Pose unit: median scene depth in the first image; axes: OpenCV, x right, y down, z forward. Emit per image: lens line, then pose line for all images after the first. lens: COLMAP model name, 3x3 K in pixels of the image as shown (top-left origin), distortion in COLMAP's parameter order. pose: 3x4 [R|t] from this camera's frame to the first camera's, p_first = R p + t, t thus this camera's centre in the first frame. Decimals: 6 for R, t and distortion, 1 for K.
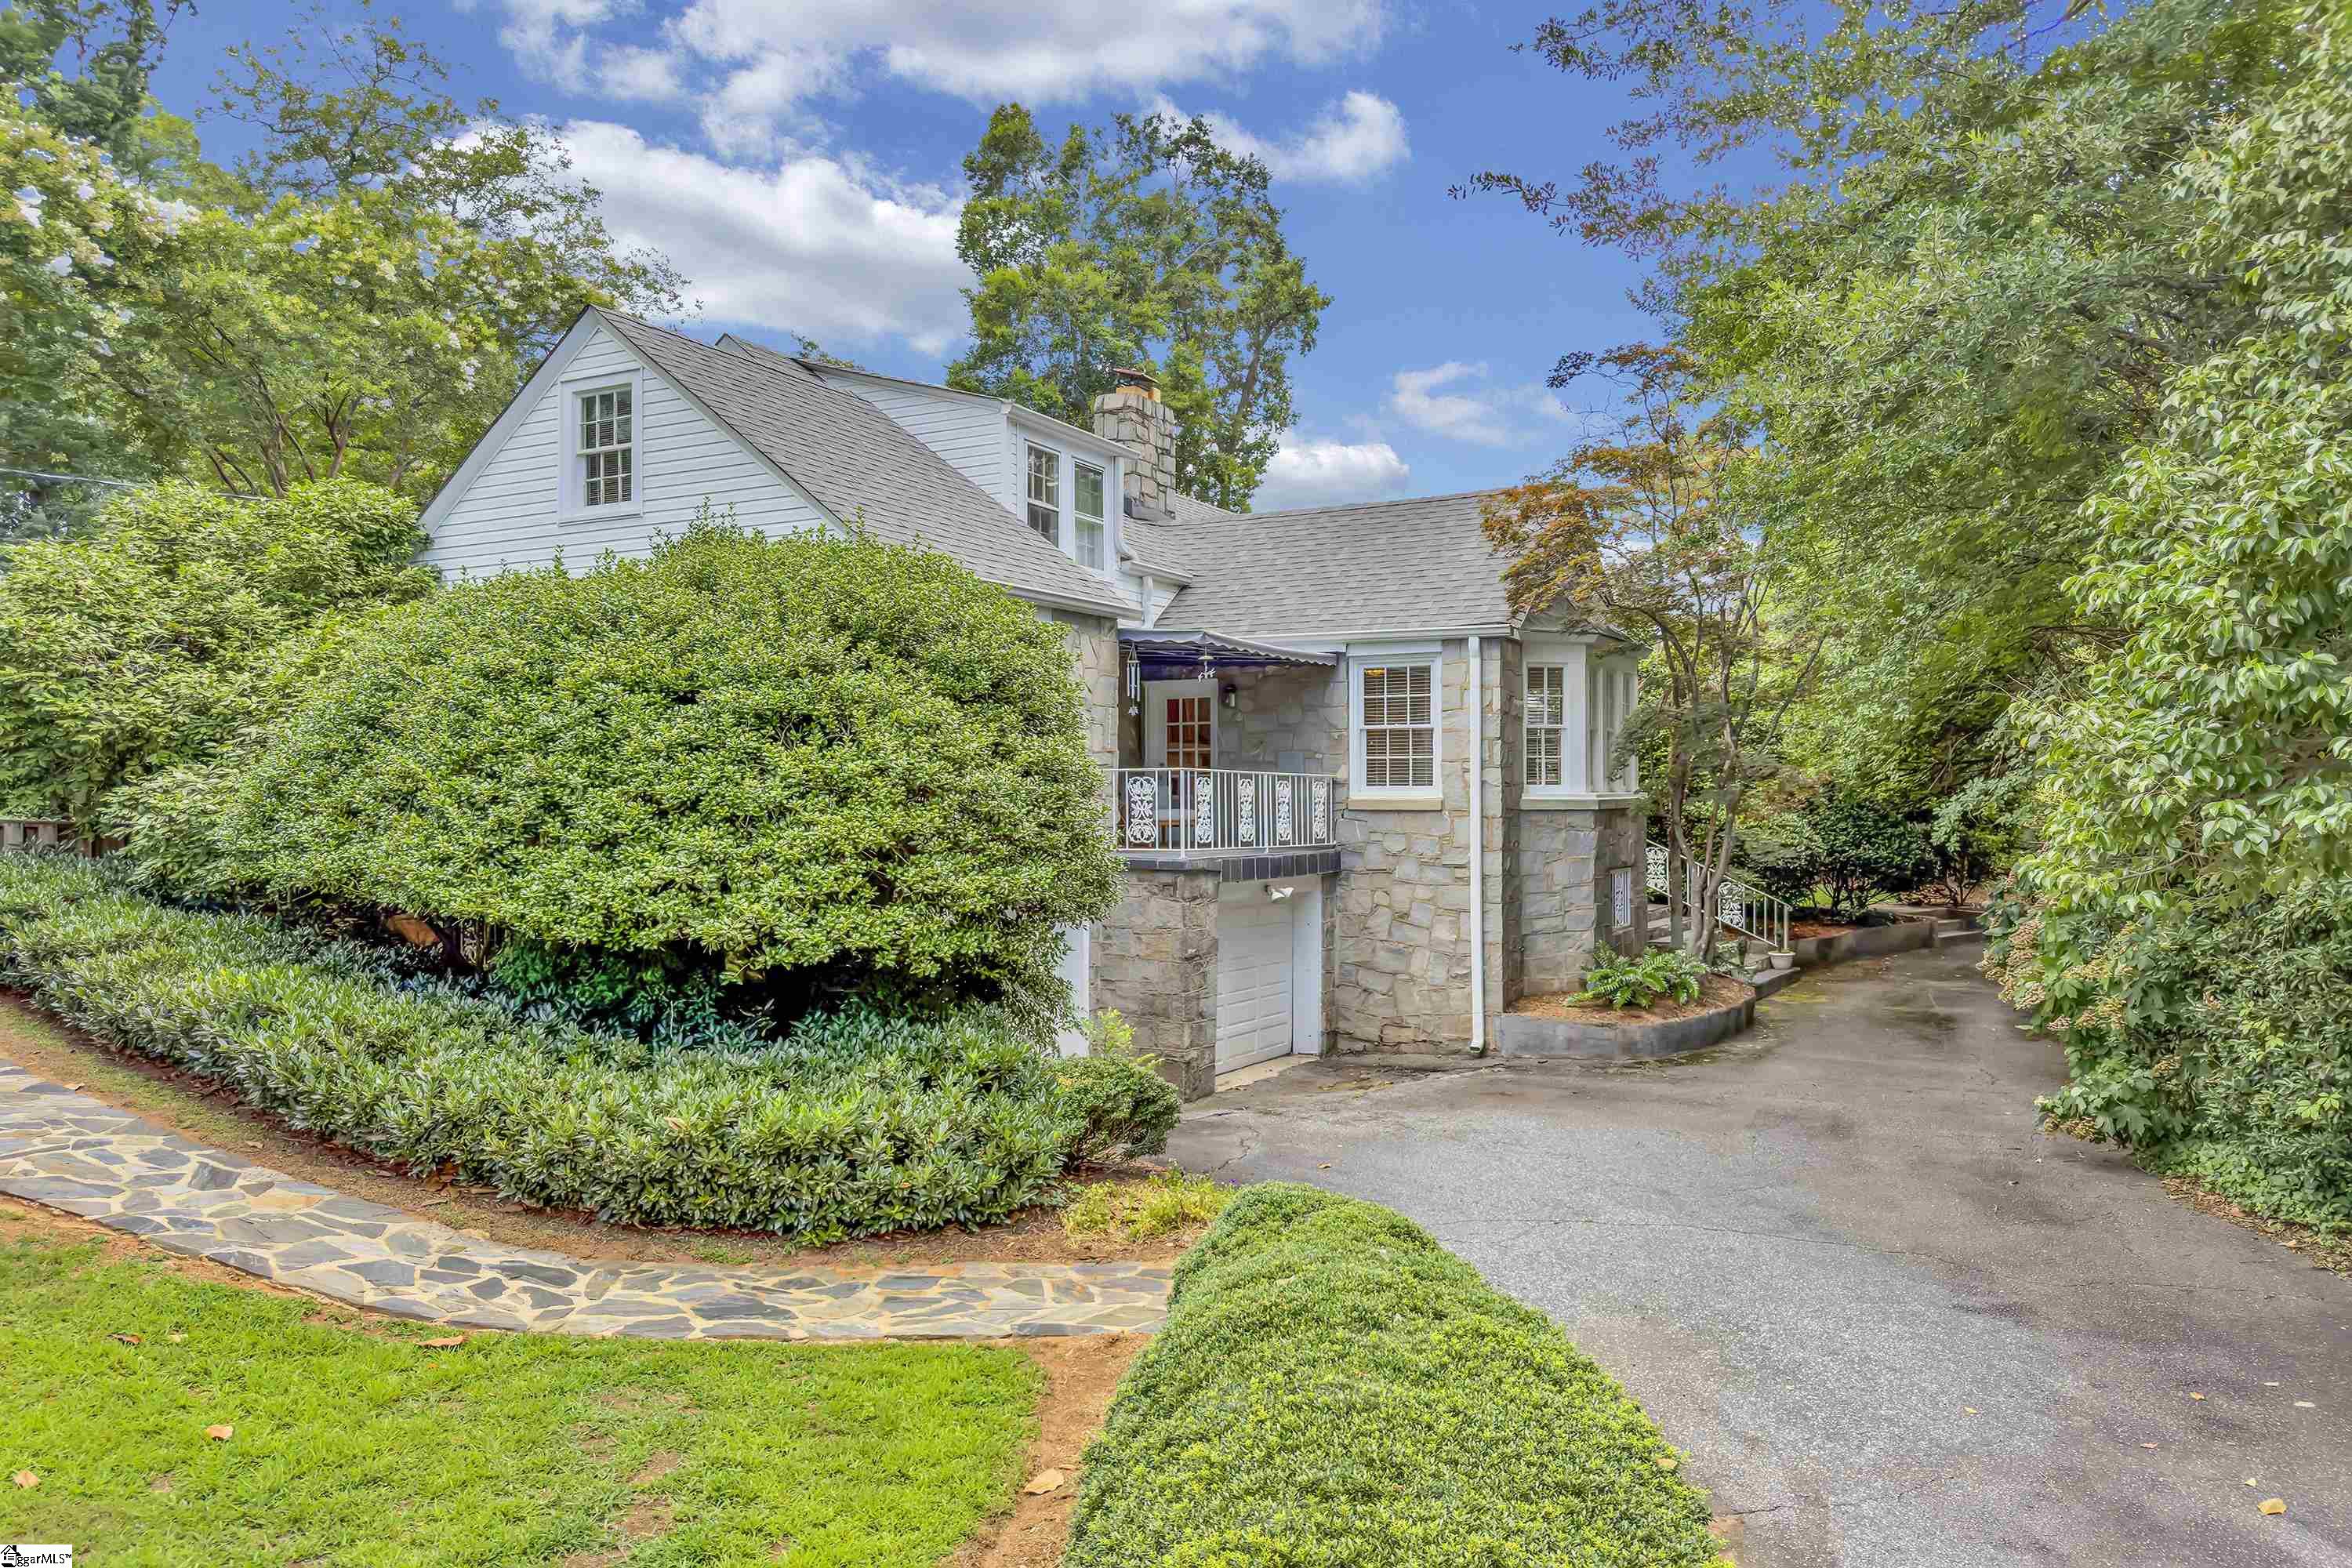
lens RADIAL K [[1670.3, 0, 1168.6], [0, 1670.3, 787.1], [0, 0, 1]] dist [0.090383, -0.133214]
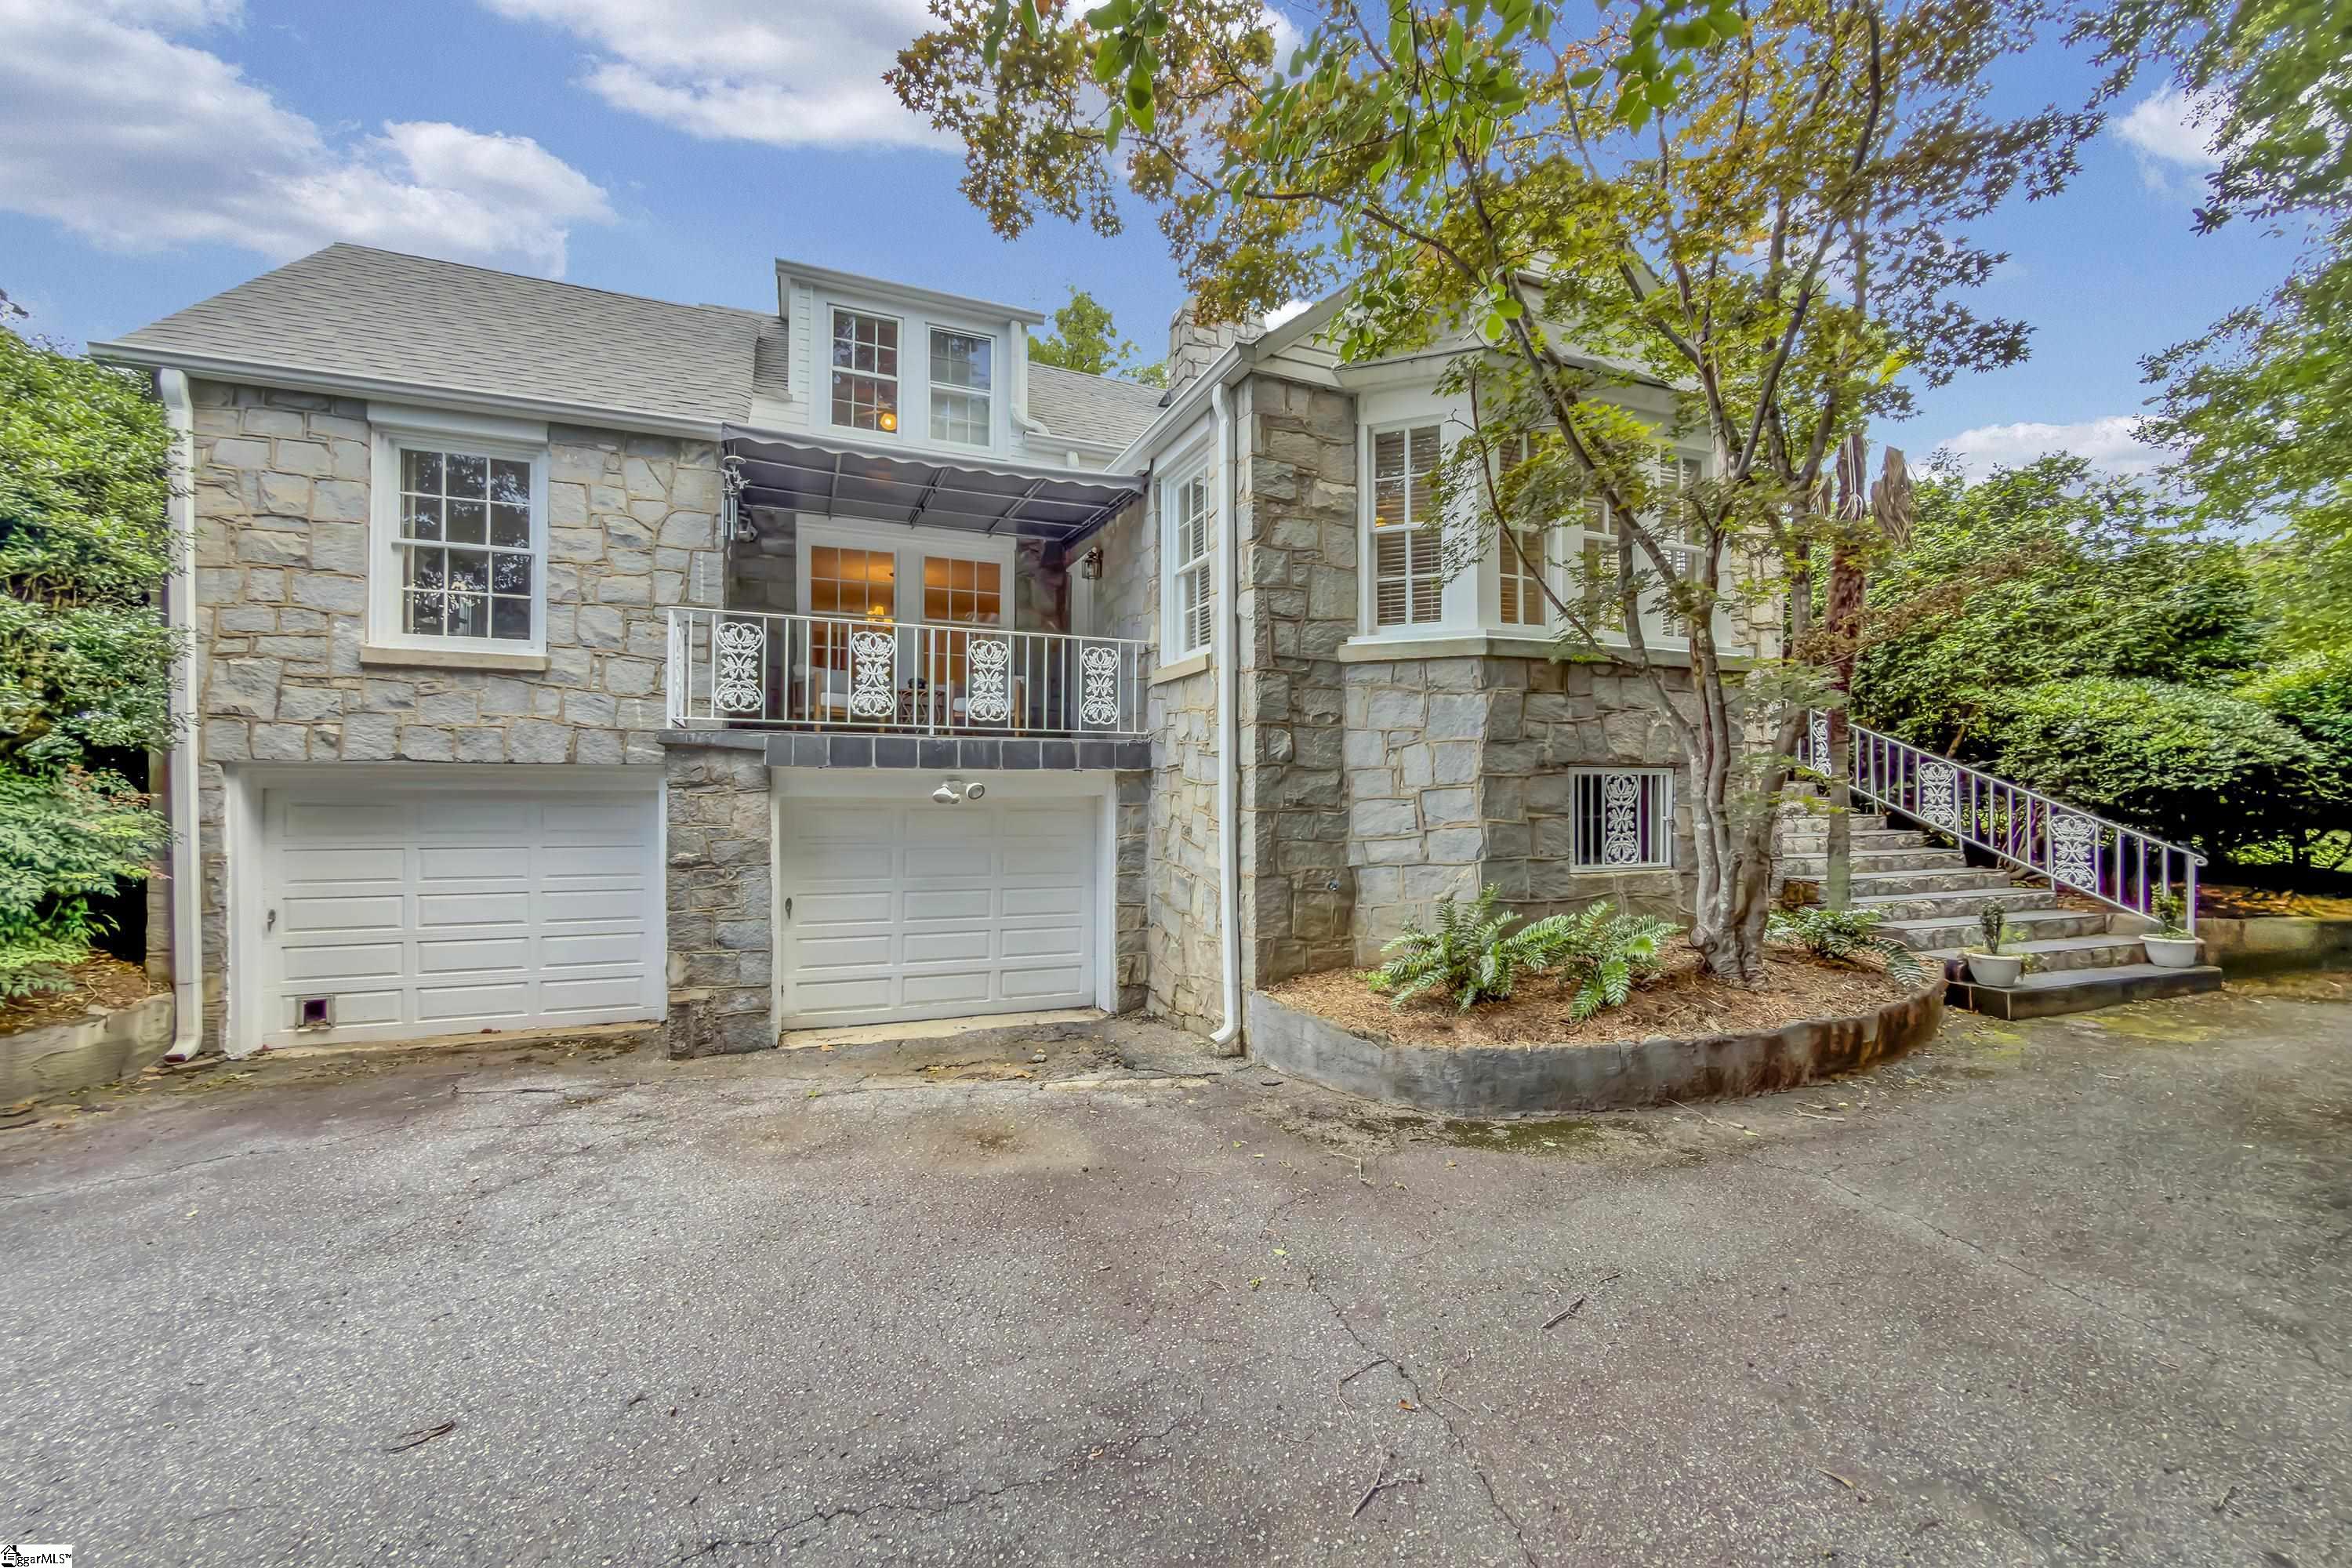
lens RADIAL K [[955.2, 0, 1176.0], [0, 955.2, 784.0], [0, 0, 1]] dist [-0.001445, -0.000304]
pose [[0.783161, -0.004205, -0.621805, 0.597986], [0.003375, 0.999991, -0.002512, 0.091973], [0.621810, -0.000131, 0.783168, 1.079230]]
